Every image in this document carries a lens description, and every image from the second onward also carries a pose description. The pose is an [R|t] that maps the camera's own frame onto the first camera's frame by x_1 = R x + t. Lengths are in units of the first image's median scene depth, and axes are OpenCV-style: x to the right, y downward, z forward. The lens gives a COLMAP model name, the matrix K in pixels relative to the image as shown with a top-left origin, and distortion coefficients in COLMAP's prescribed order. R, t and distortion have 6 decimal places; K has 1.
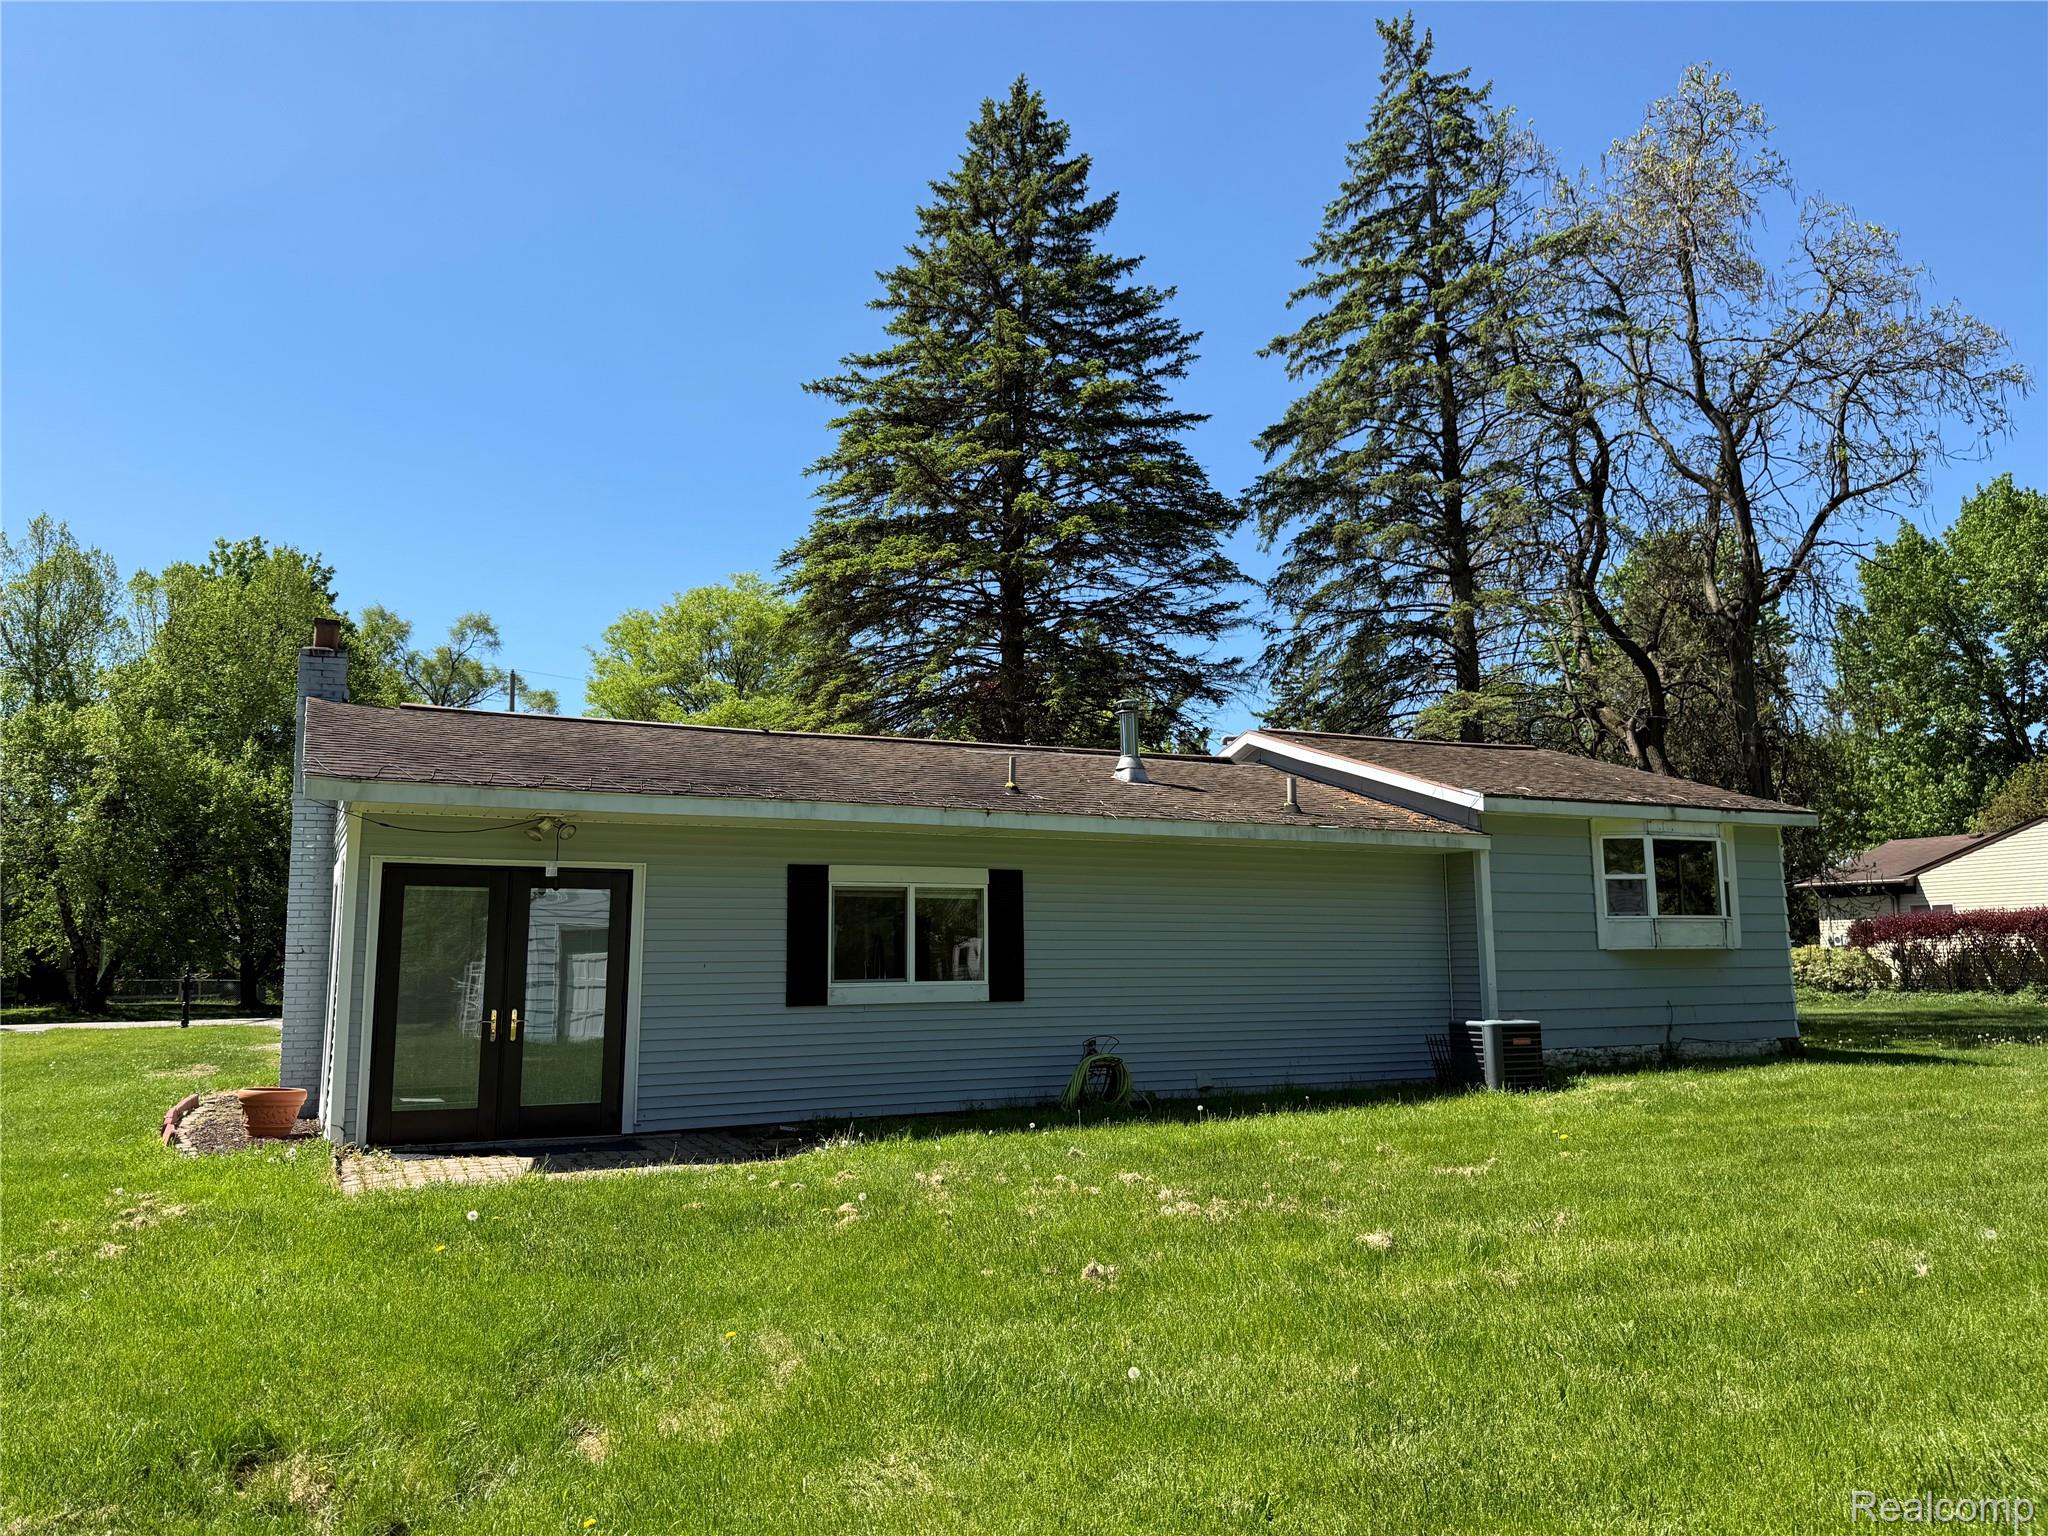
lens RADIAL K [[1450.6, 0, 1003.9], [0, 1450.6, 767.3], [0, 0, 1]] dist [0.055044, -0.058586]
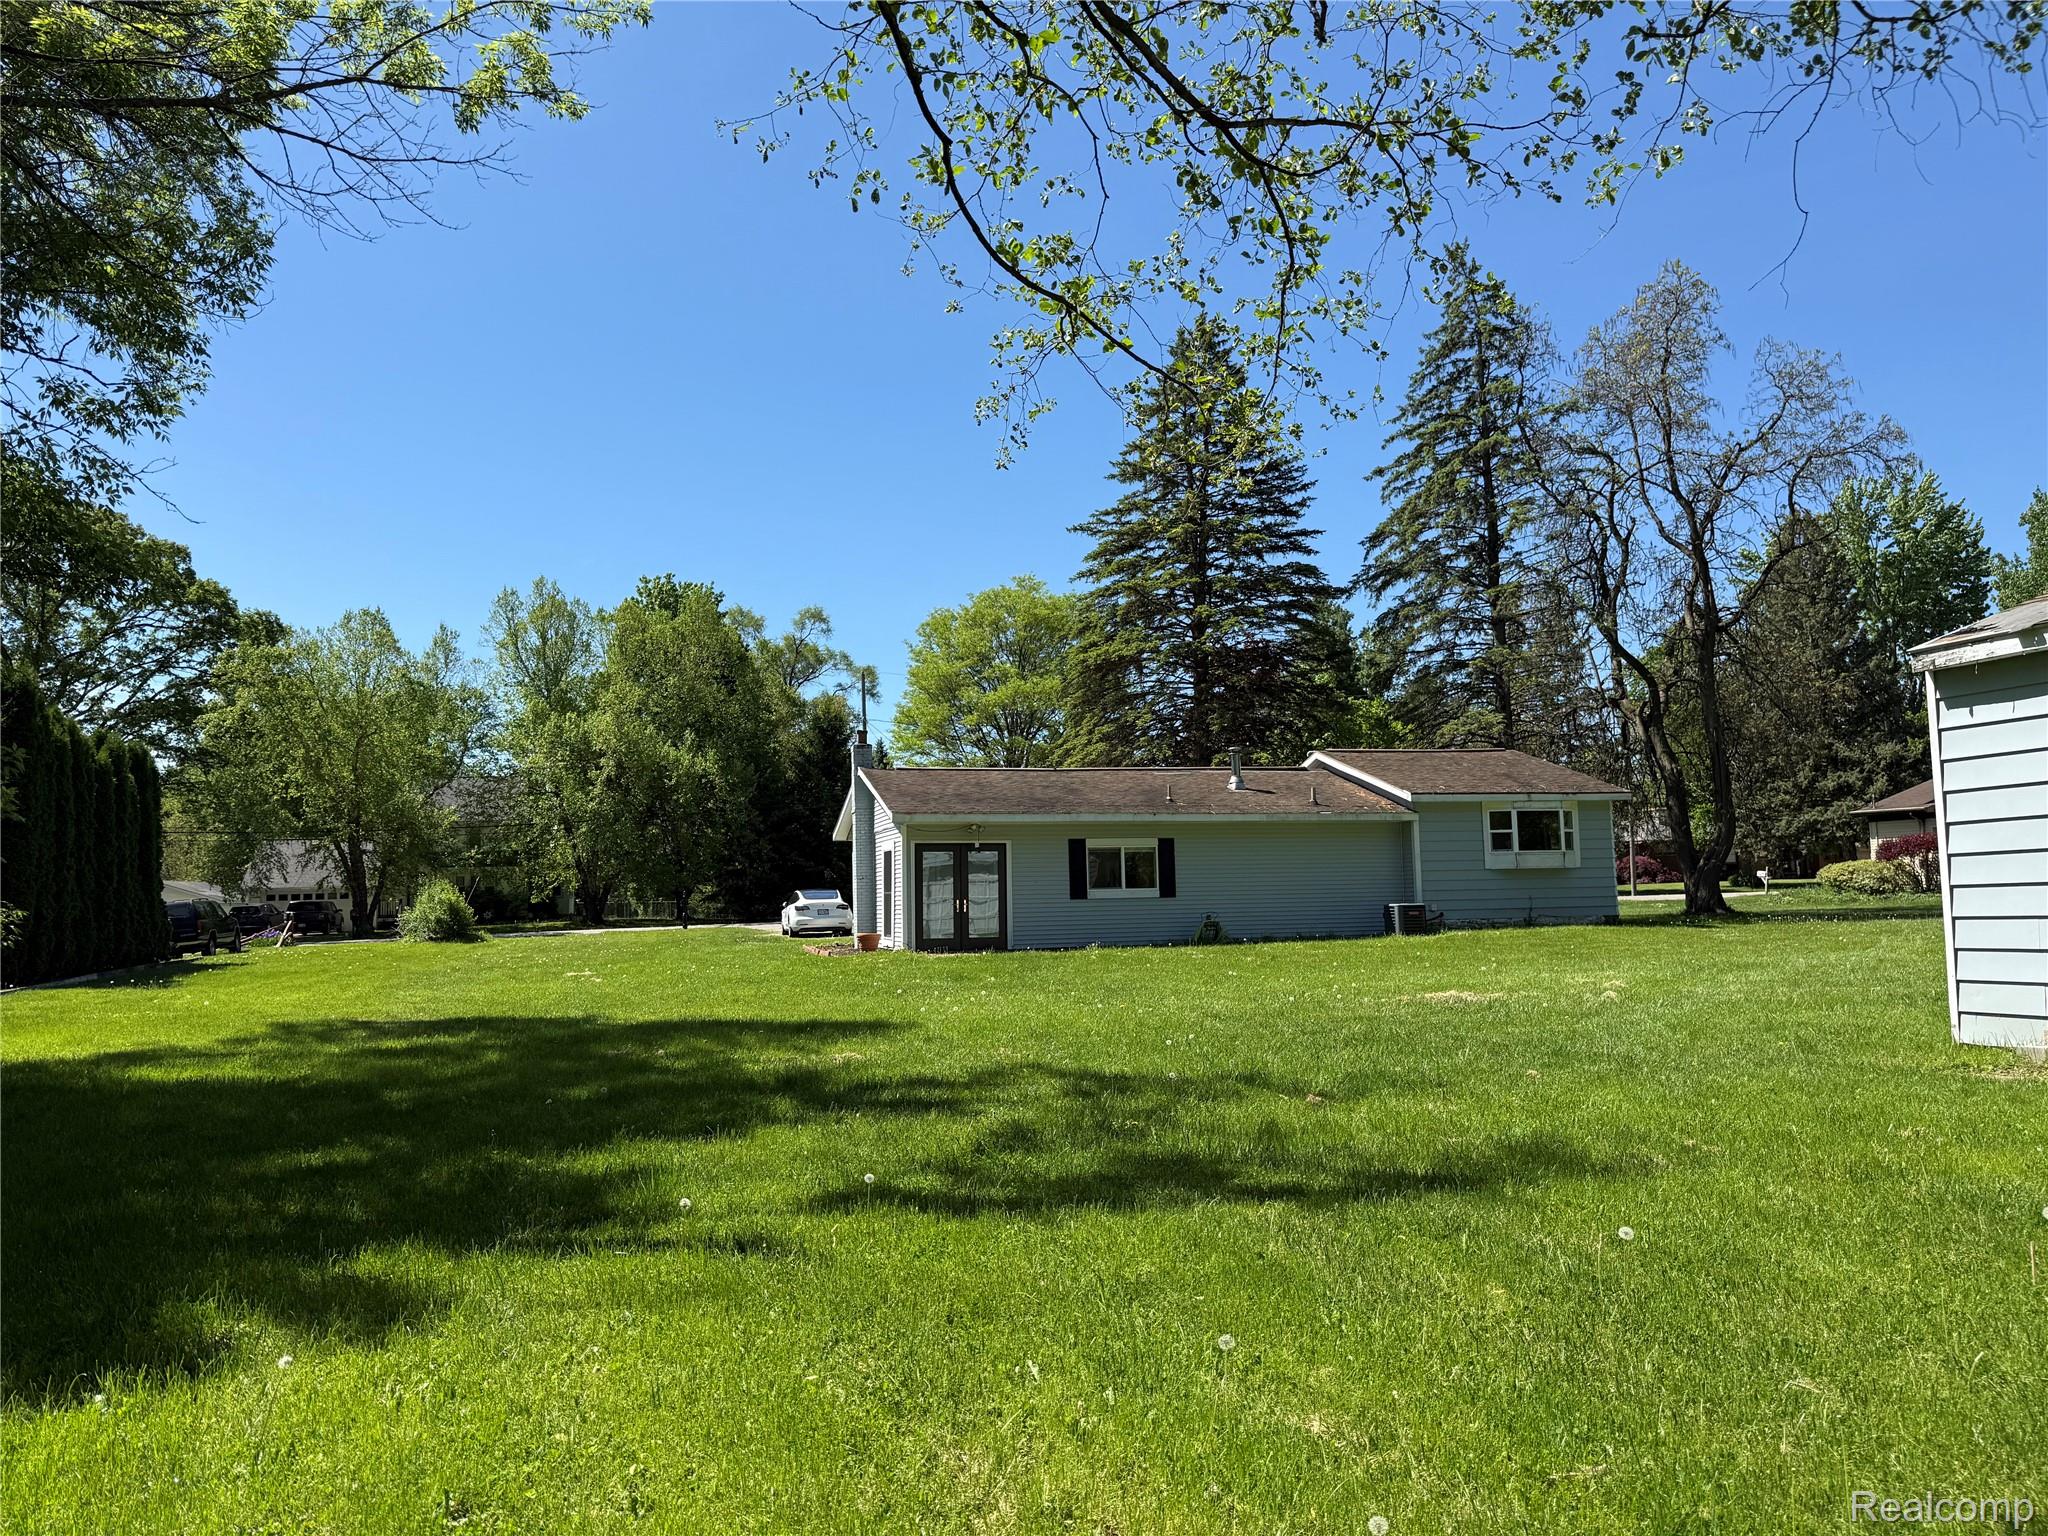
lens RADIAL K [[1450.6, 0, 971.9], [0, 1450.6, 791.0], [0, 0, 1]] dist [0.055044, -0.058586]
pose [[0.977223, -0.025943, -0.210625, 0.148443], [0.040548, 0.997040, 0.065321, -0.130109], [0.208307, -0.072373, 0.975382, -1.003210]]
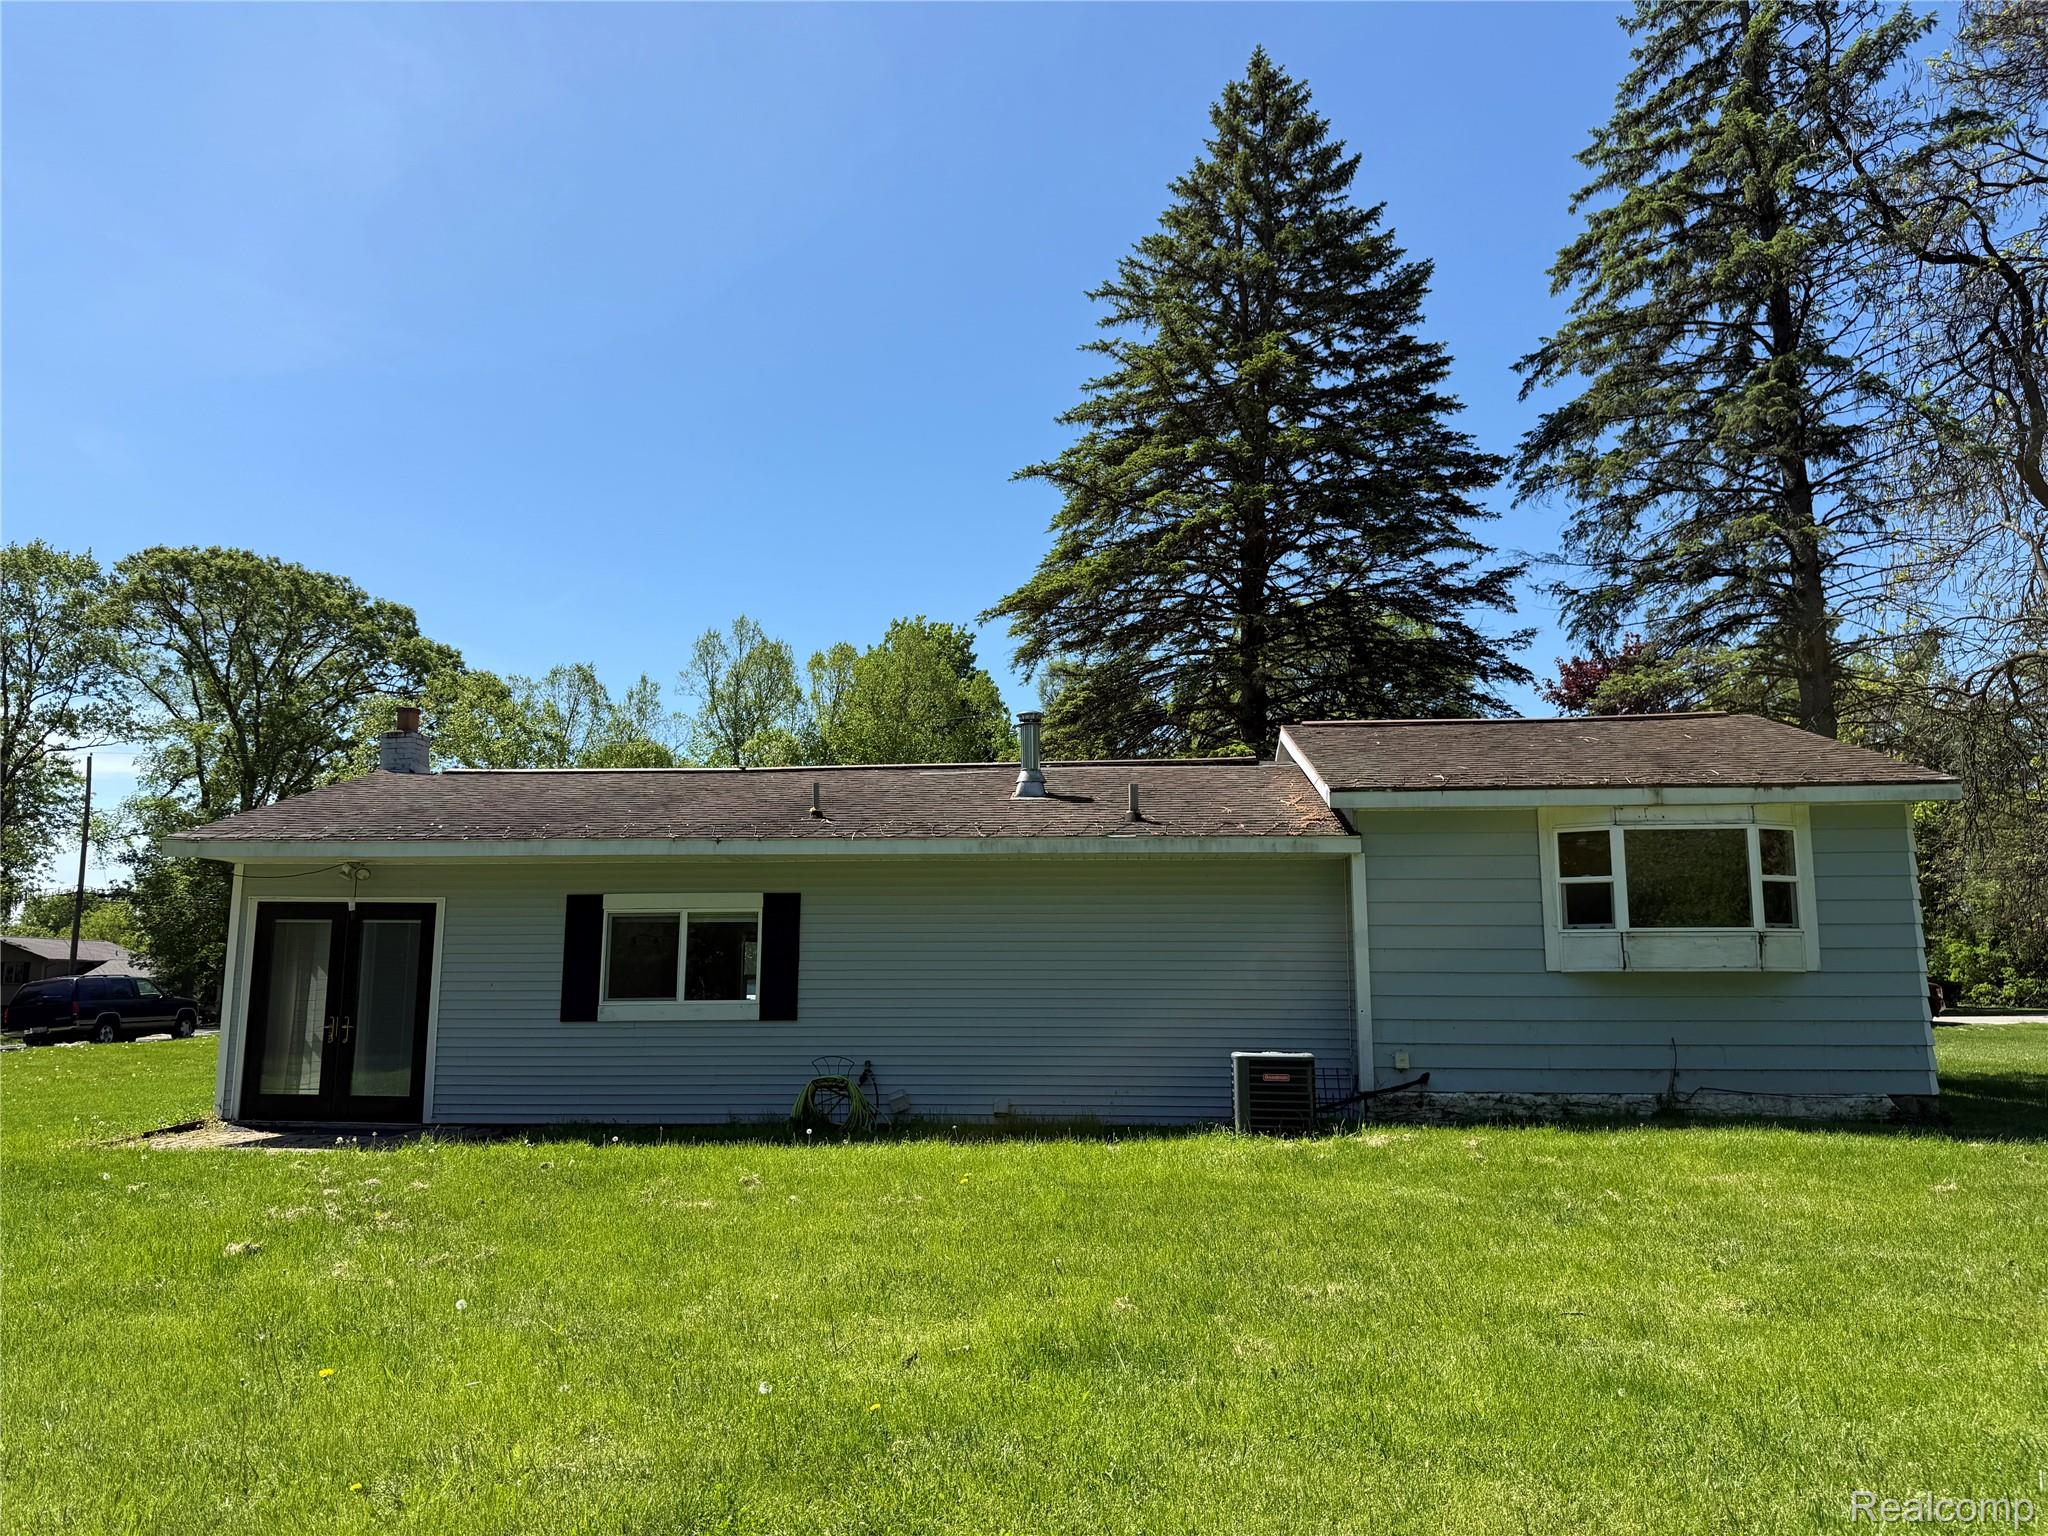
lens RADIAL K [[1450.6, 0, 1010.7], [0, 1450.6, 775.7], [0, 0, 1]] dist [0.055044, -0.058586]
pose [[0.857812, -0.064382, -0.509915, 0.558015], [0.062560, 0.997826, -0.020743, 0.015423], [0.510142, -0.014107, 0.859975, 0.159121]]
